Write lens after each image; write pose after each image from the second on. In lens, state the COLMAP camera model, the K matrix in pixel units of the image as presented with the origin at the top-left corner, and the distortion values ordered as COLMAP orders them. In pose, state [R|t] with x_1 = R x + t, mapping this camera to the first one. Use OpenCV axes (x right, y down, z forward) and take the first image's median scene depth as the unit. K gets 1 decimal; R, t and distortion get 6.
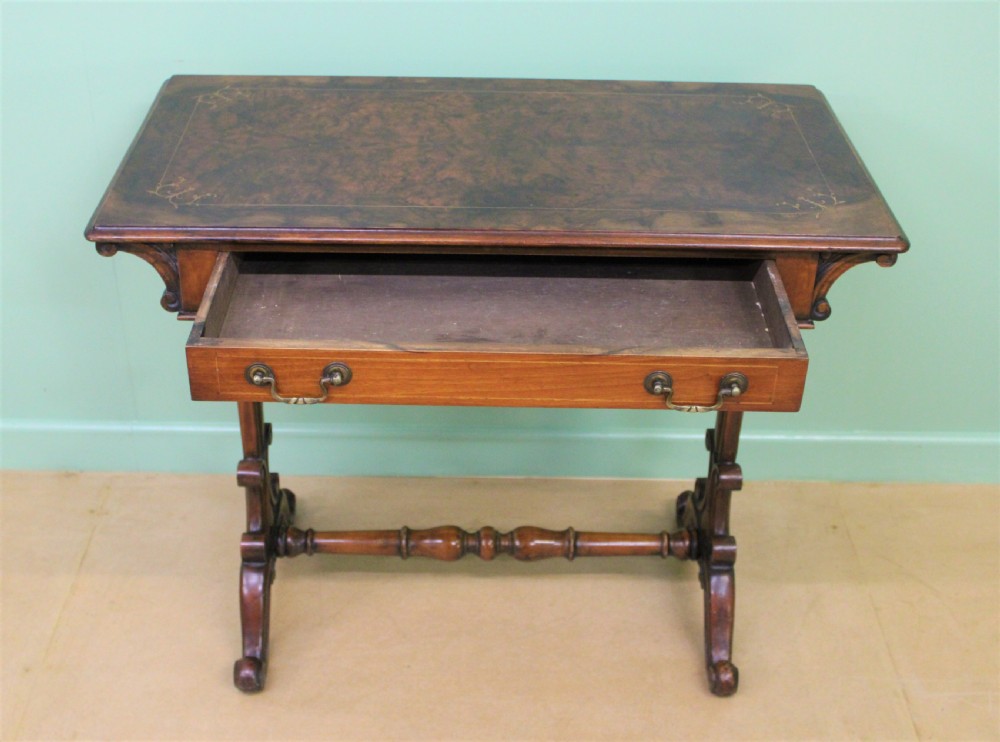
lens RADIAL K [[1349.2, 0, 500.0], [0, 1349.2, 371.0], [0, 0, 1]] dist [-0.023765, 0.004226]
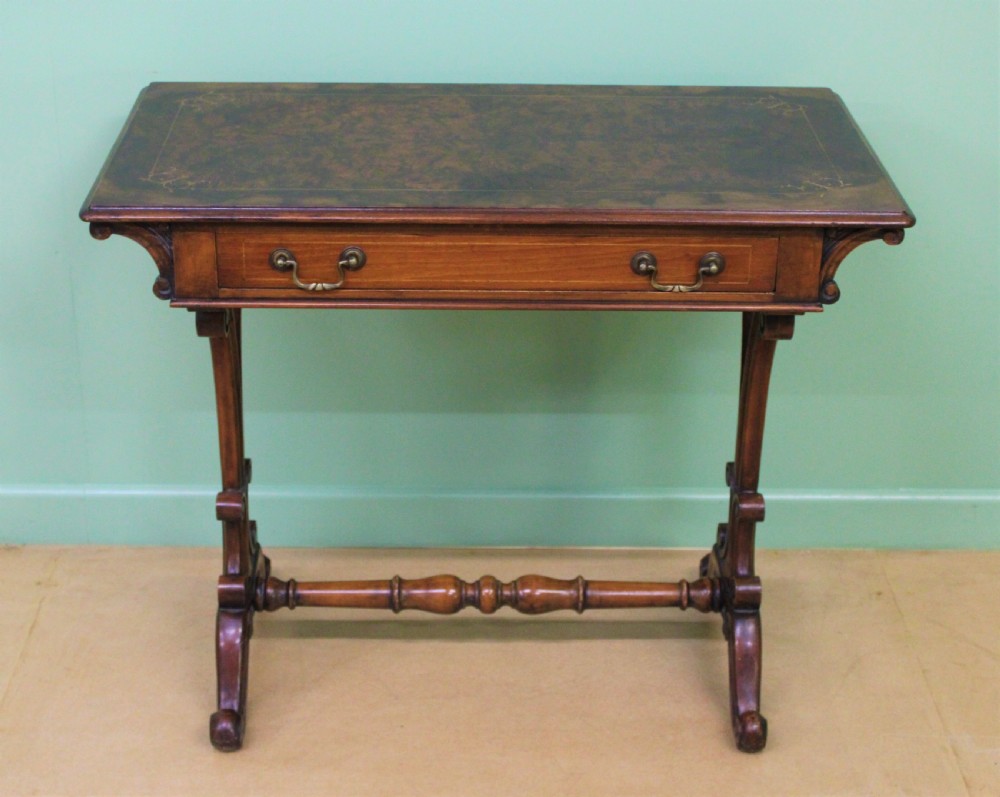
lens RADIAL K [[1853.7, 0, 500.0], [0, 1853.7, 398.5], [0, 0, 1]] dist [0.036026, 0.045372]
pose [[0.999952, -0.009163, 0.003466, -0.004966], [0.009502, 0.993297, -0.115195, 0.161461], [-0.002387, 0.115222, 0.993337, -0.285968]]
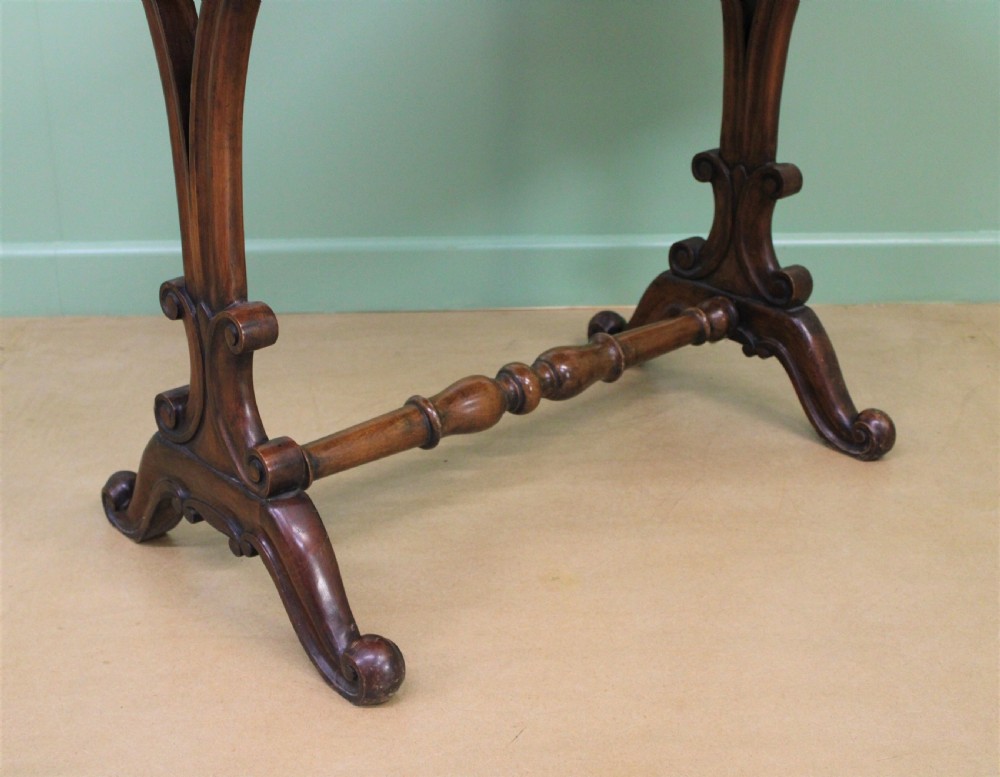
lens RADIAL K [[1454.9, 0, 498.7], [0, 1454.9, 366.1], [0, 0, 1]] dist [-0.005266, -0.020075]
pose [[0.750691, -0.263131, 0.605992, -0.513380], [0.362929, 0.930707, -0.045463, 0.168289], [-0.552038, 0.254060, 0.794171, 0.498954]]
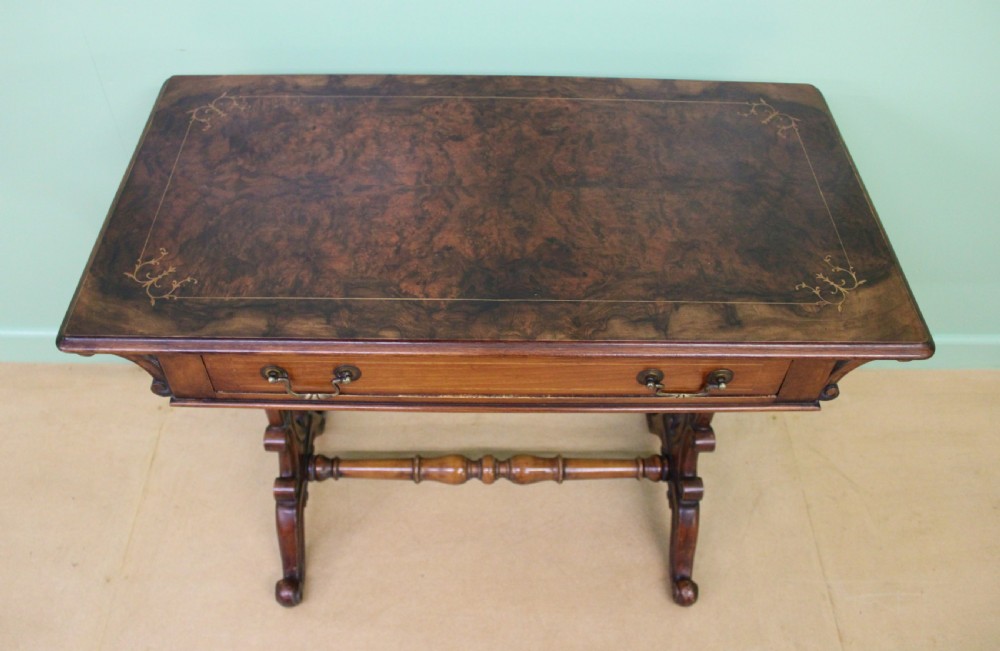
lens RADIAL K [[857.9, 0, 499.6], [0, 857.9, 308.0], [0, 0, 1]] dist [-0.134597, 0.103595]
pose [[0.999987, 0.002593, 0.004389, -0.003504], [-0.003706, 0.960968, 0.276634, -0.239930], [-0.003500, -0.276647, 0.960965, 0.379503]]
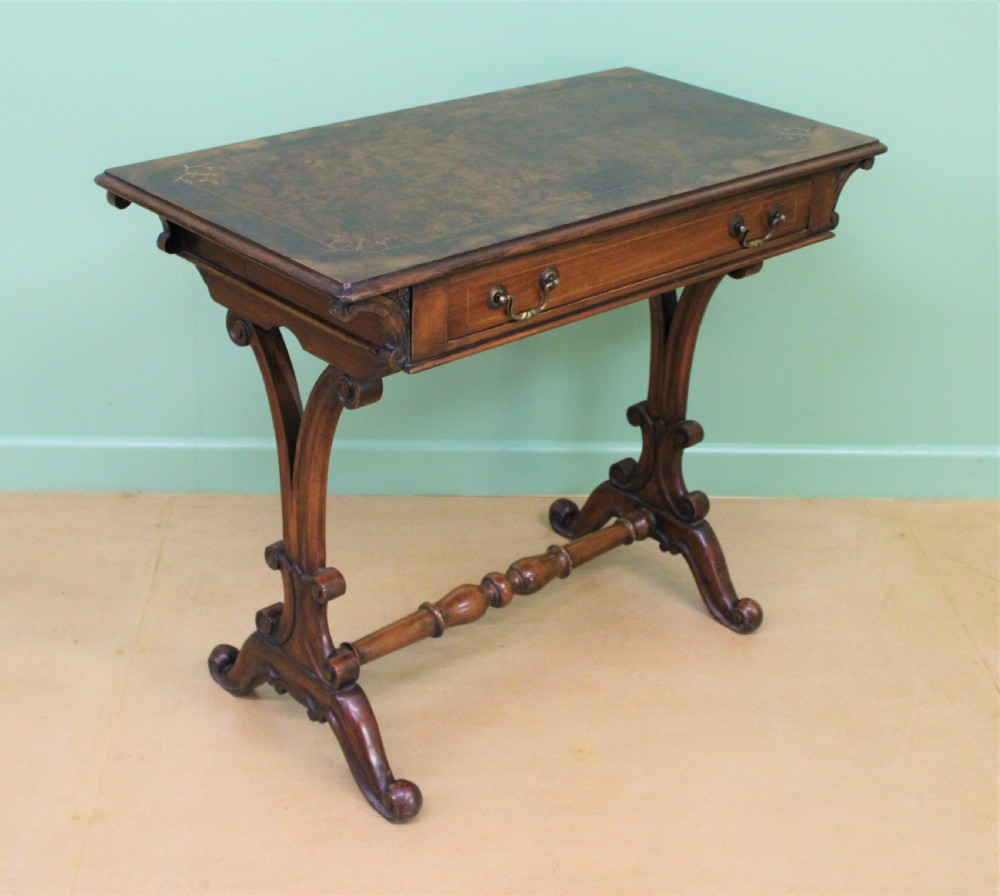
lens RADIAL K [[1590.8, 0, 500.0], [0, 1590.8, 448.0], [0, 0, 1]] dist [-0.009420, -0.071392]
pose [[0.744605, -0.294762, 0.598898, -0.747683], [0.340039, 0.939574, 0.039666, -0.011377], [-0.574401, 0.174113, 0.799842, 0.094543]]
